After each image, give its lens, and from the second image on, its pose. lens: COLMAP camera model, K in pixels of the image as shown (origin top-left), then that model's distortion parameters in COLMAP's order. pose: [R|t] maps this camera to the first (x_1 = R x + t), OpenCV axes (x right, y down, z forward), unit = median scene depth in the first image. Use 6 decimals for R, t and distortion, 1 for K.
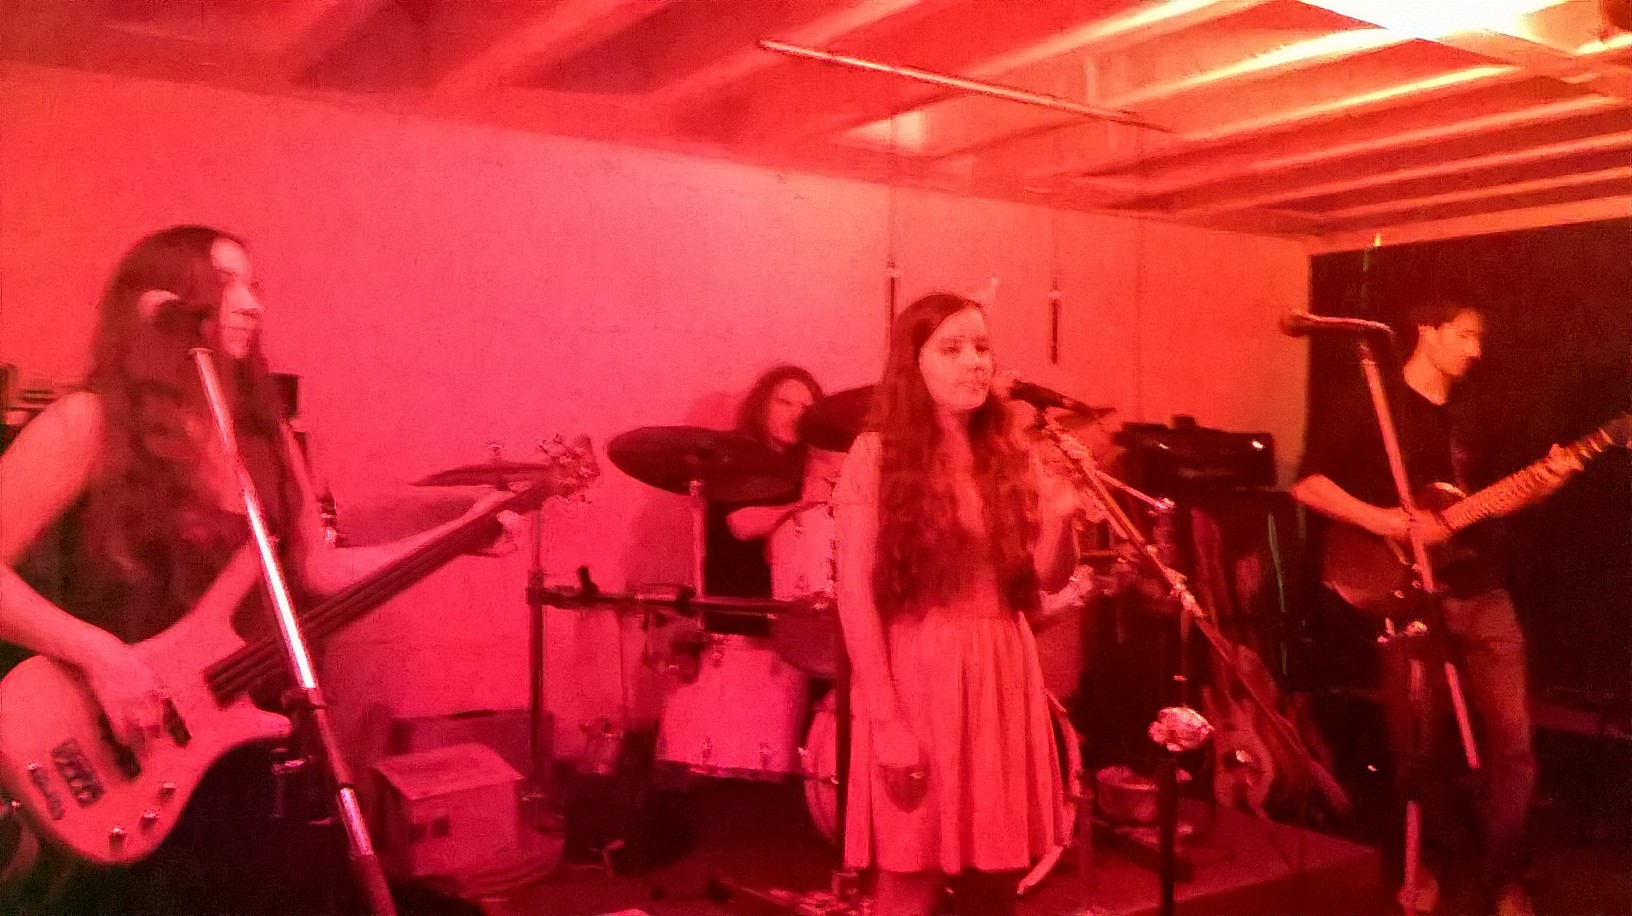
lens RADIAL K [[1411.8, 0, 825.8], [0, 1411.8, 471.0], [0, 0, 1]] dist [0.004916, -0.015816]
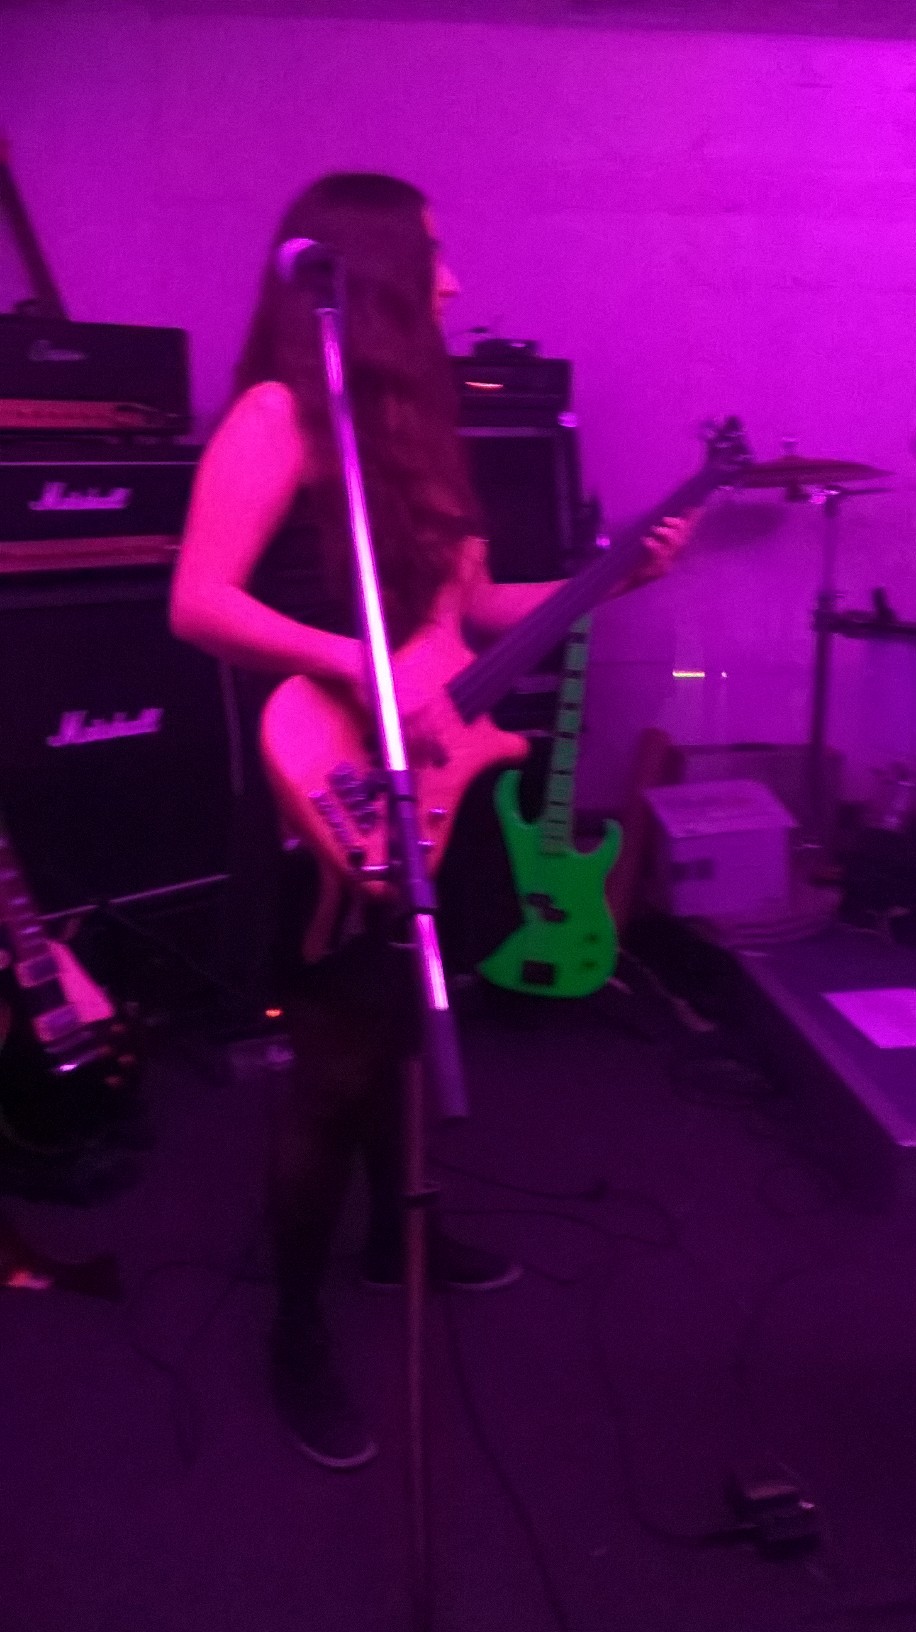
lens RADIAL K [[1411.8, 0, 468.7], [0, 1411.8, 830.7], [0, 0, 1]] dist [0.004916, -0.015816]
pose [[0.887401, 0.106213, -0.448596, 0.002337], [0.007532, 0.969626, 0.244475, 0.000919], [0.460937, -0.220326, 0.859647, 0.134905]]
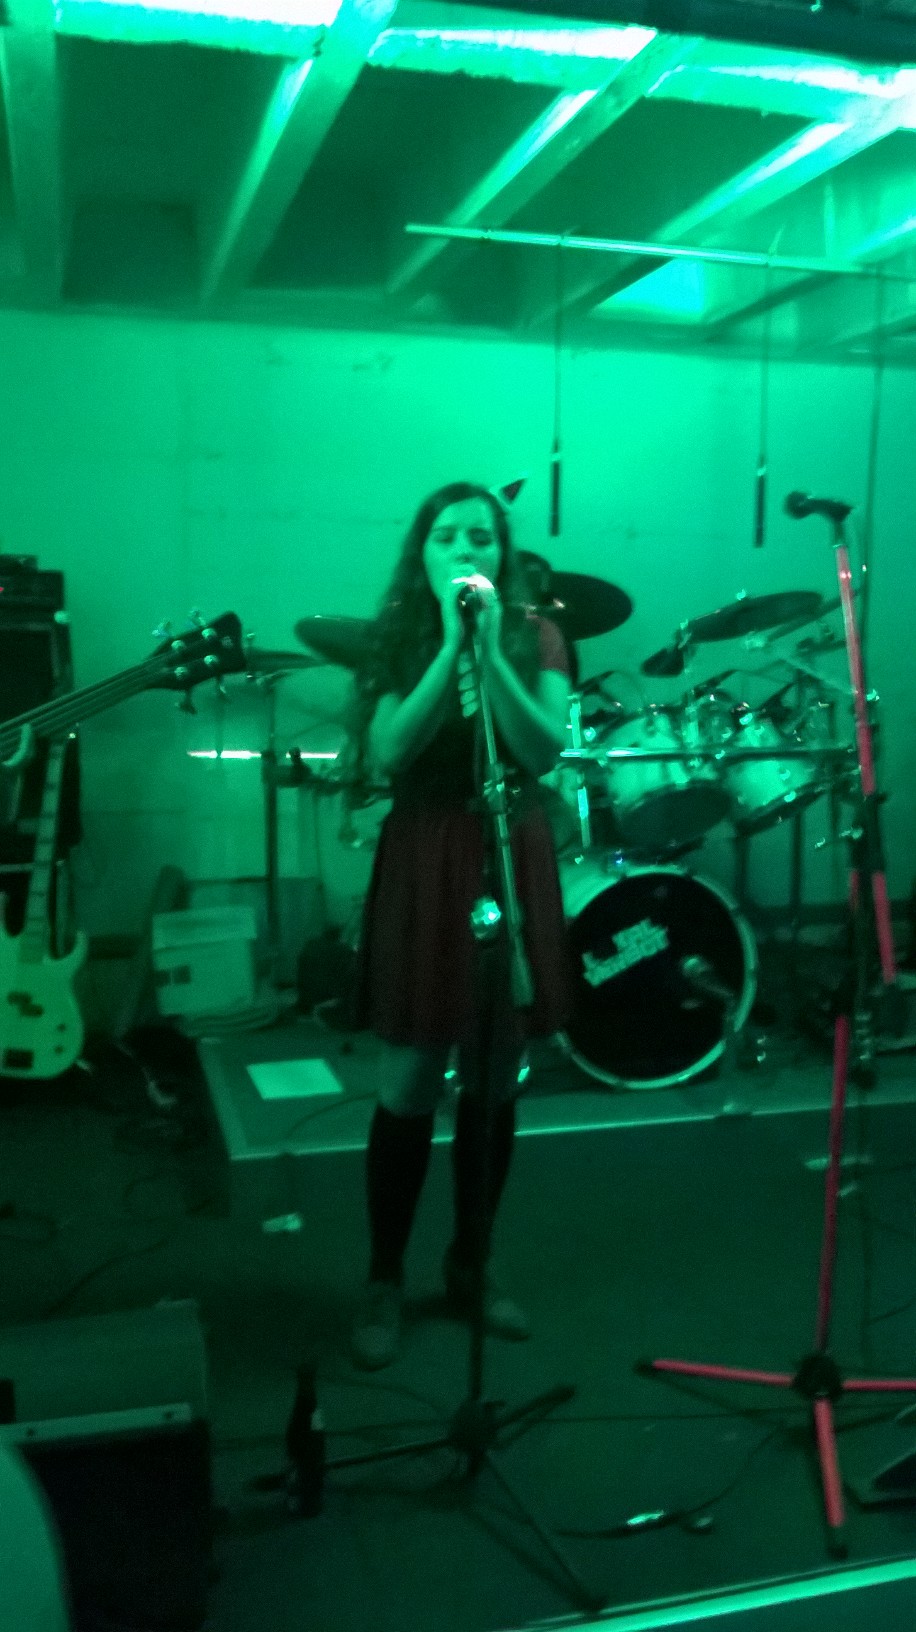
lens RADIAL K [[1411.8, 0, 454.2], [0, 1411.8, 826.4], [0, 0, 1]] dist [0.004916, -0.015816]
pose [[0.943671, 0.039360, -0.328537, 0.291387], [0.000721, 0.992653, 0.120994, -0.002742], [0.330886, -0.114416, 0.936709, 0.023311]]
